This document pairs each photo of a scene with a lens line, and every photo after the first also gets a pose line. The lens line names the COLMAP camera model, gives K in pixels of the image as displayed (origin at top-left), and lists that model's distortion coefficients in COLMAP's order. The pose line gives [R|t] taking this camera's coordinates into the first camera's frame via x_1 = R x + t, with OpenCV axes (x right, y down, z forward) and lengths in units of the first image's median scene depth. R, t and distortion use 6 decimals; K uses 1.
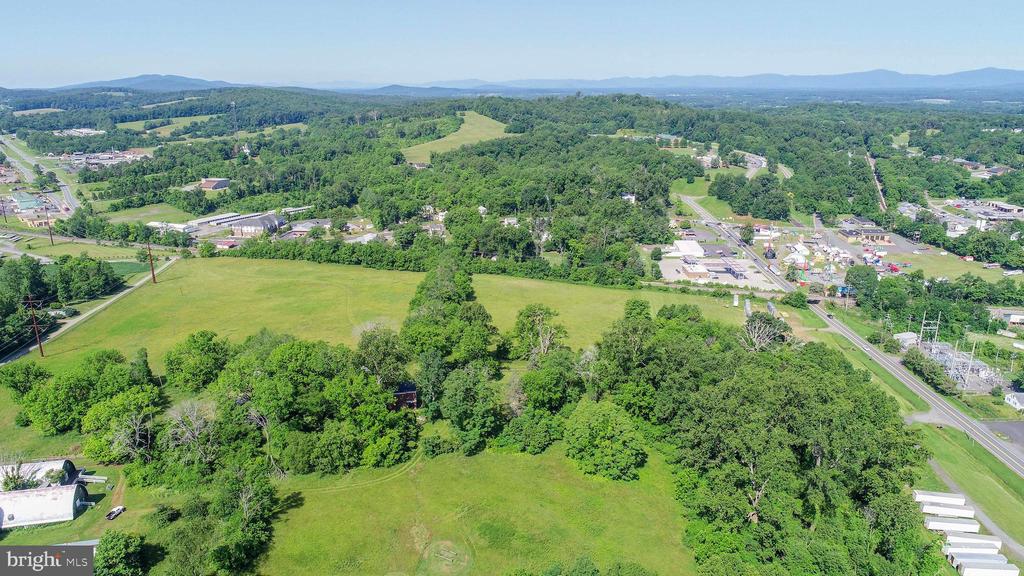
lens RADIAL K [[680.5, 0, 510.2], [0, 680.5, 289.5], [0, 0, 1]] dist [0.005798, 0.004062]
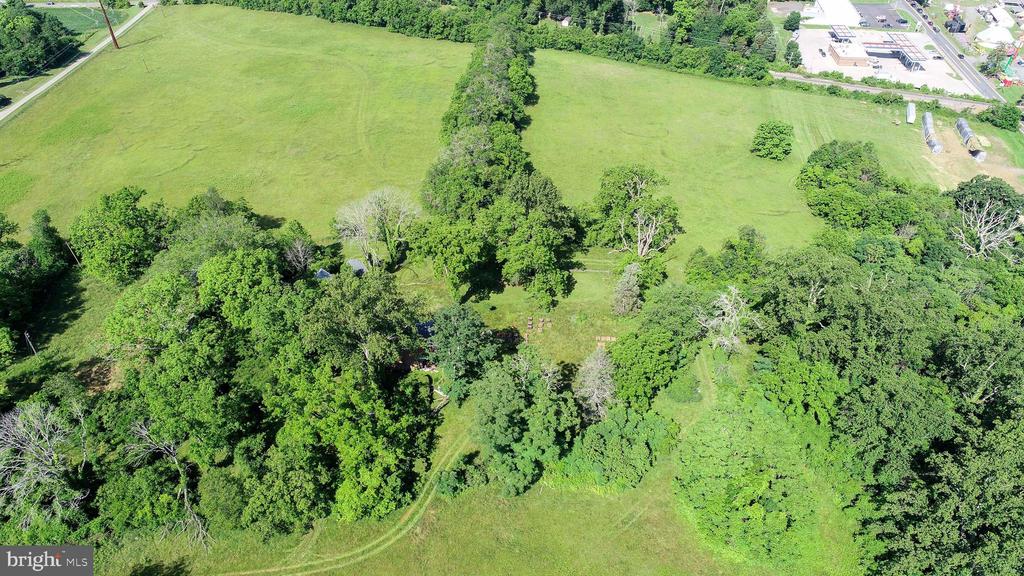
lens RADIAL K [[680.5, 0, 510.6], [0, 680.5, 288.0], [0, 0, 1]] dist [0.005798, 0.004062]
pose [[0.995584, 0.062649, -0.069909, -0.014447], [-0.030890, 0.921883, 0.386235, -0.067493], [0.088645, -0.382370, 0.919747, 0.225444]]
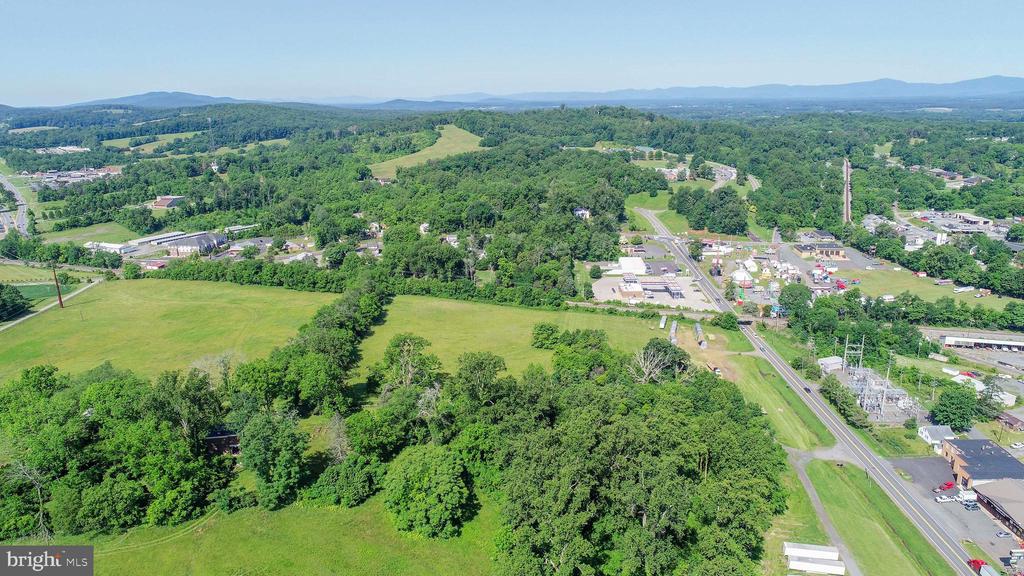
lens RADIAL K [[680.5, 0, 510.3], [0, 680.5, 290.1], [0, 0, 1]] dist [0.005798, 0.004062]
pose [[0.999911, -0.007686, -0.010902, 0.115254], [0.007499, 0.999825, -0.017150, -0.012286], [0.011032, 0.017066, 0.999793, 0.043433]]
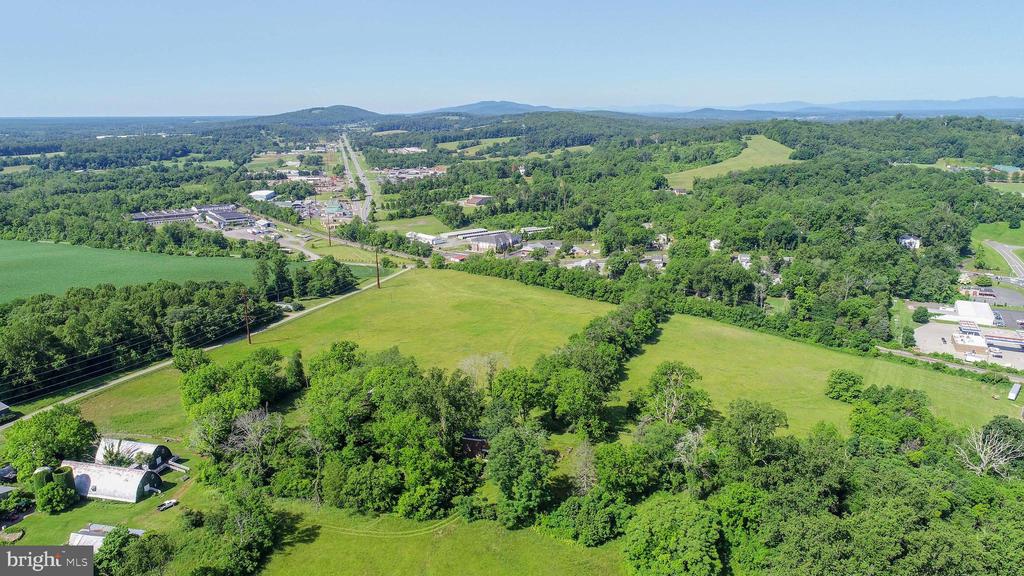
lens RADIAL K [[680.5, 0, 512.5], [0, 680.5, 289.8], [0, 0, 1]] dist [0.005798, 0.004062]
pose [[0.906868, 0.102422, -0.408779, 0.115442], [-0.115354, 0.993300, -0.007032, -0.022832], [0.405320, 0.053532, 0.912606, 0.084845]]
